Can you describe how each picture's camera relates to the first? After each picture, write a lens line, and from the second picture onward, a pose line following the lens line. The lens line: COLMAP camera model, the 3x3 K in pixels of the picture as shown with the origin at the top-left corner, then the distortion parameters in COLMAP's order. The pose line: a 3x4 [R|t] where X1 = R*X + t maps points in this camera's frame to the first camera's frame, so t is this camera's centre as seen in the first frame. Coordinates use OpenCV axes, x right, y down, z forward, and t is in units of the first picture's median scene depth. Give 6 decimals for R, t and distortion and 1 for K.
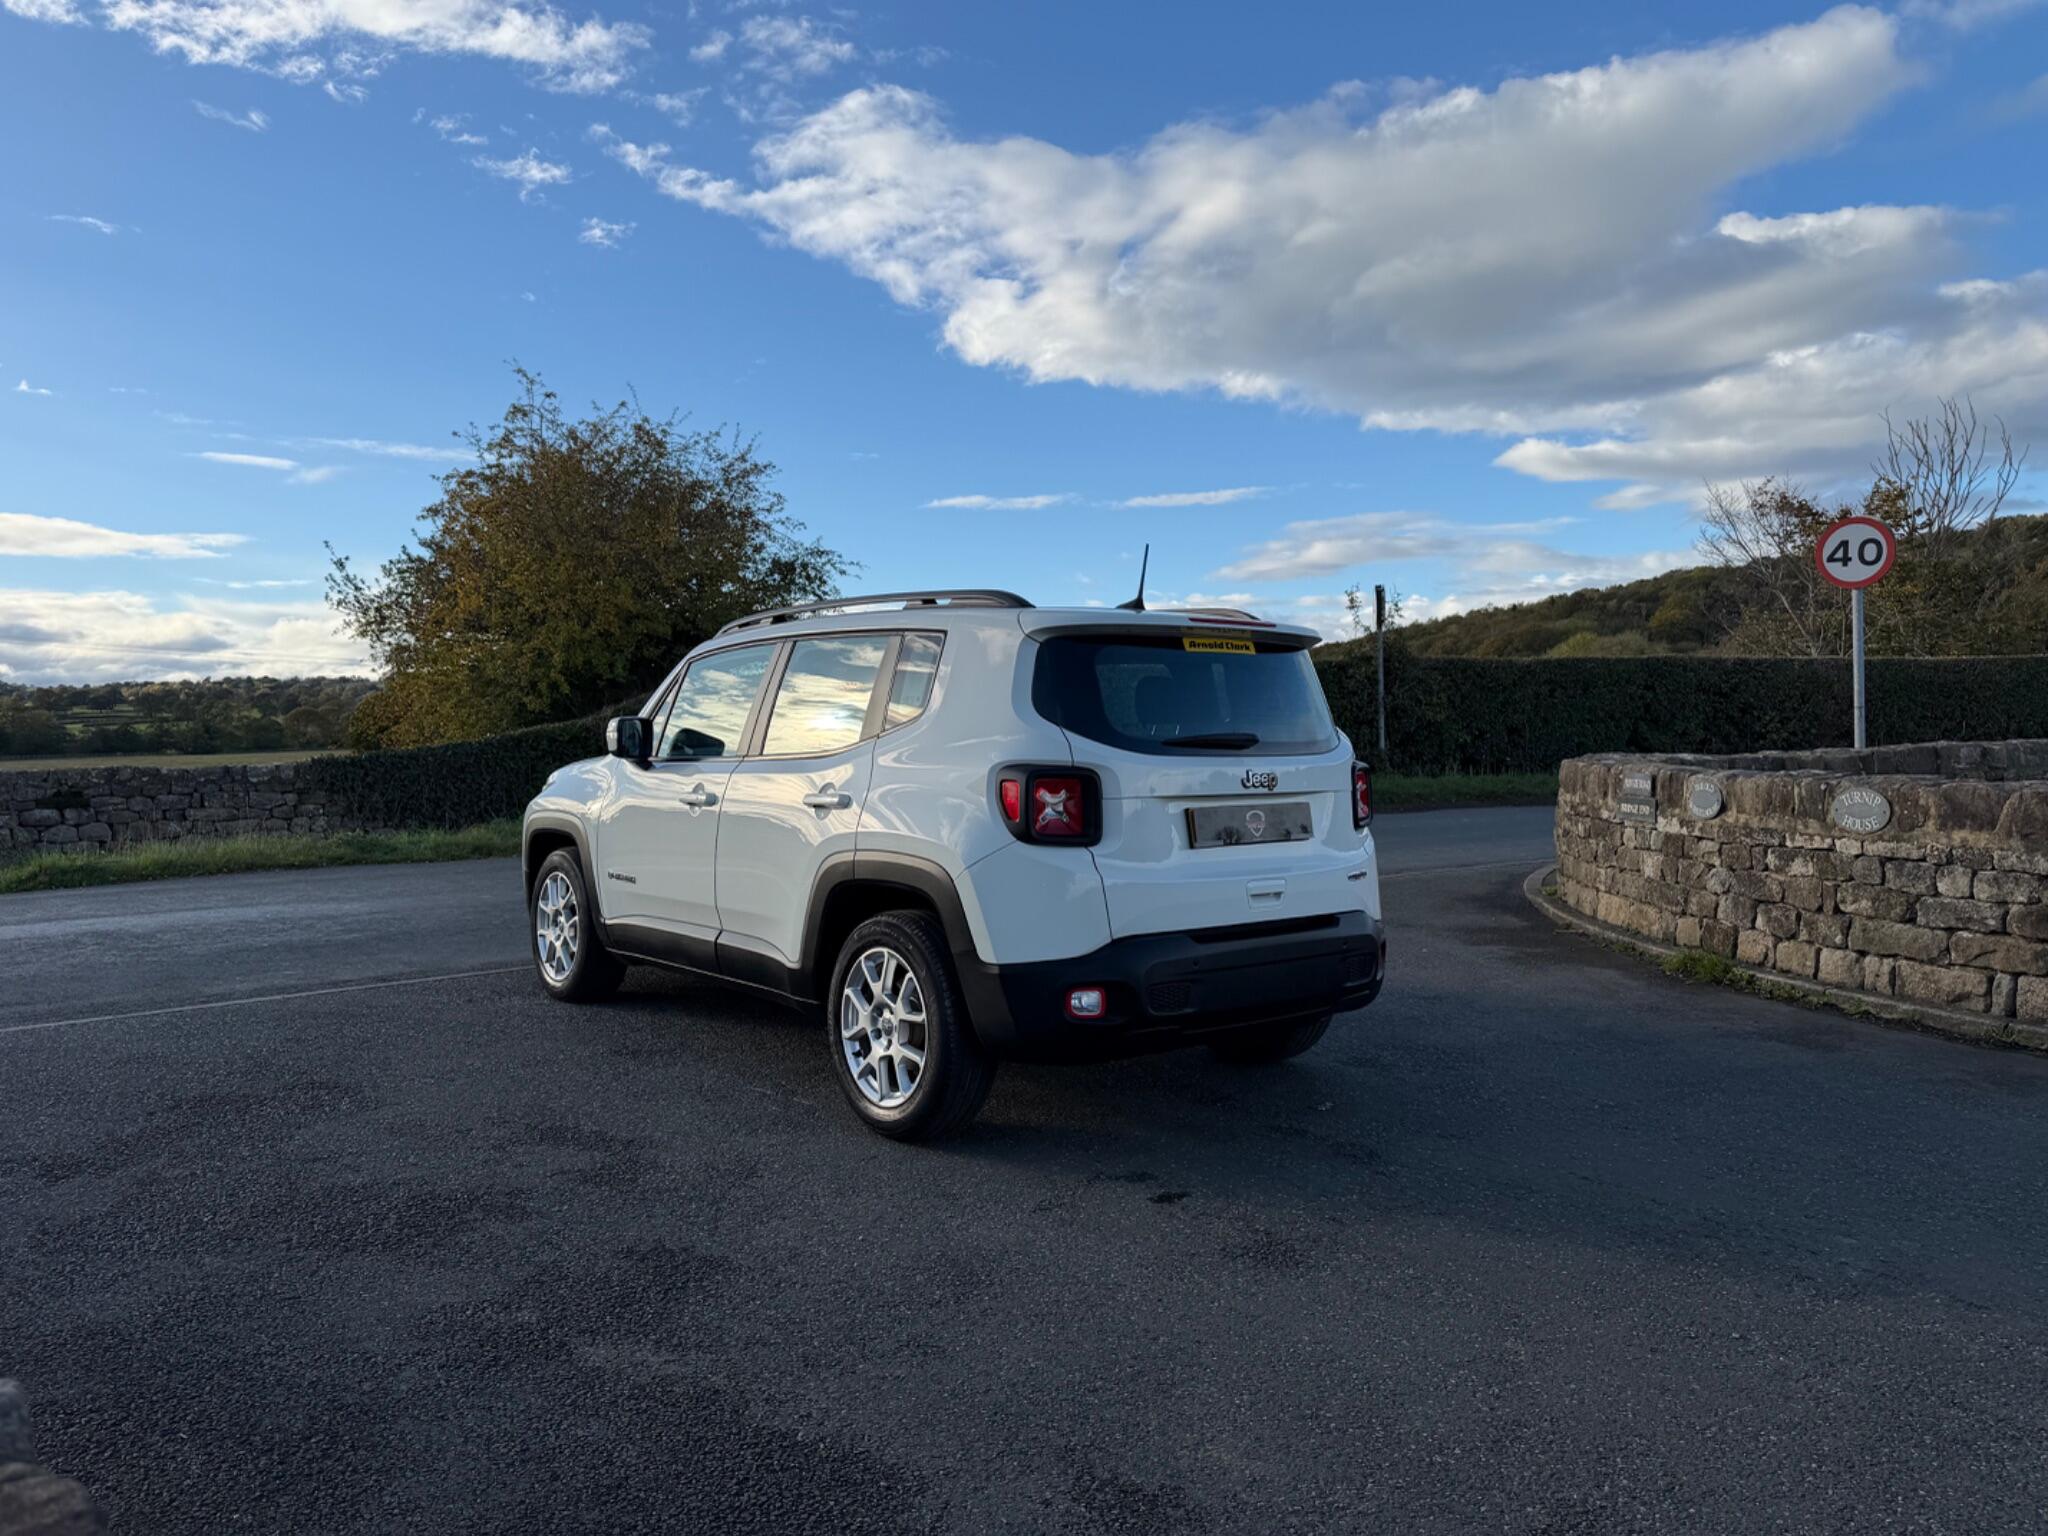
lens RADIAL K [[1451.7, 0, 1028.6], [0, 1451.7, 776.7], [0, 0, 1]] dist [0.006488, -0.006199]
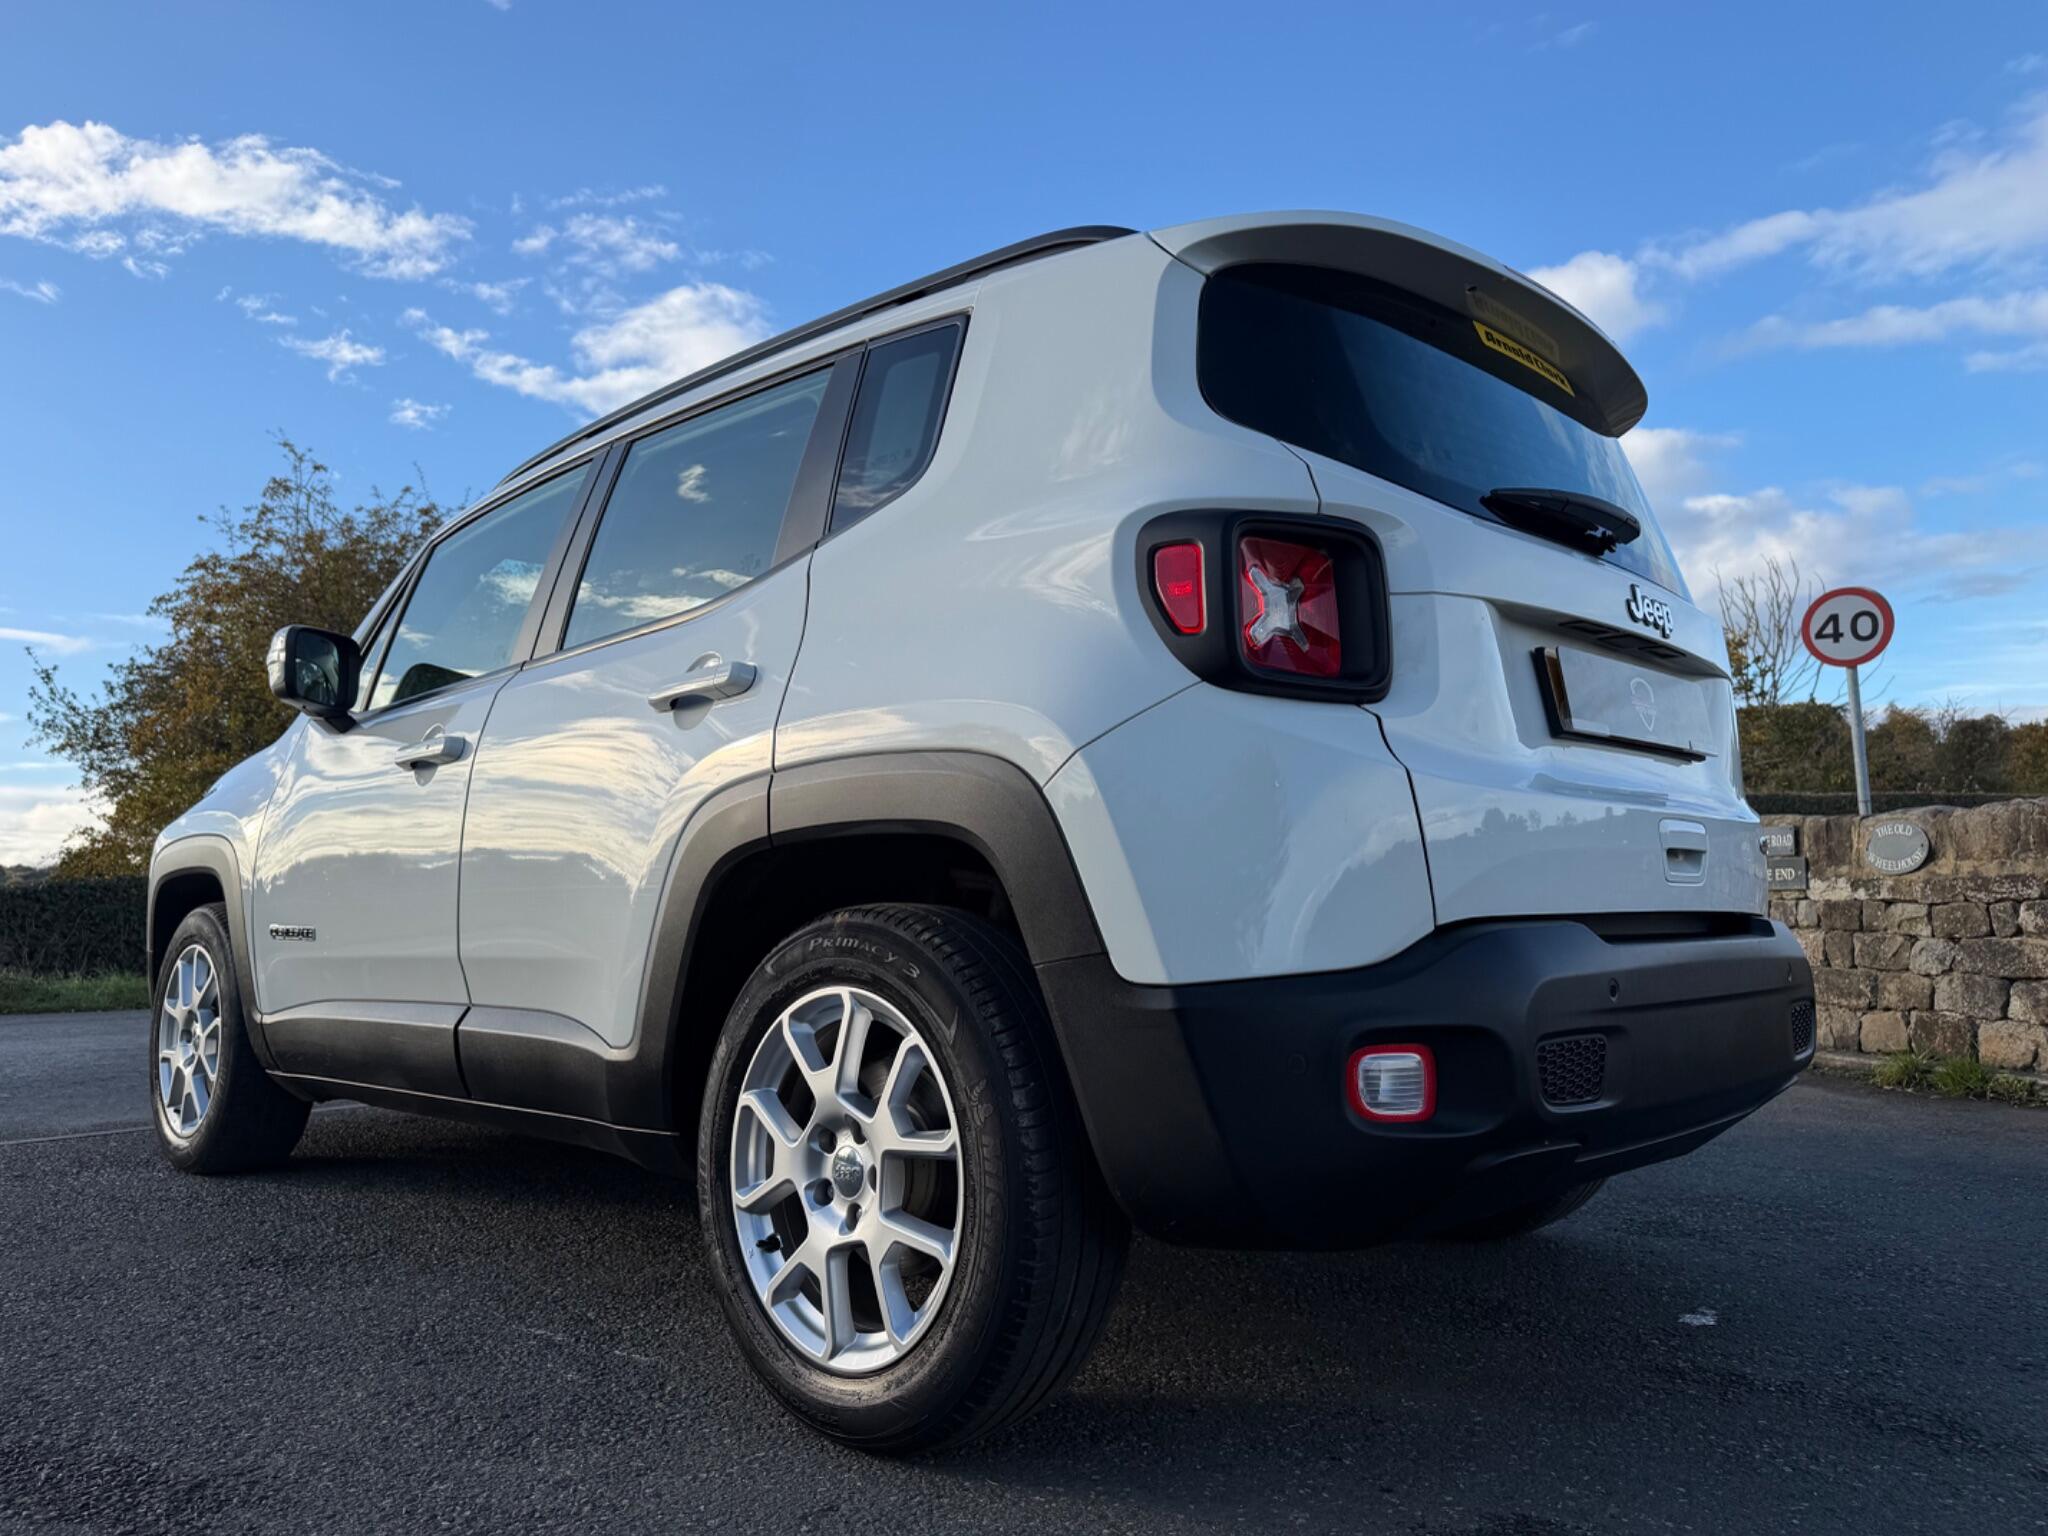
lens RADIAL K [[1430.1, 0, 1039.4], [0, 1430.1, 800.2], [0, 0, 1]] dist [-0.003151, 0.001992]
pose [[0.990818, 0.003246, 0.135163, -0.027102], [0.012192, 0.993494, -0.113232, 0.030575], [-0.134651, 0.113840, 0.984332, 0.154967]]
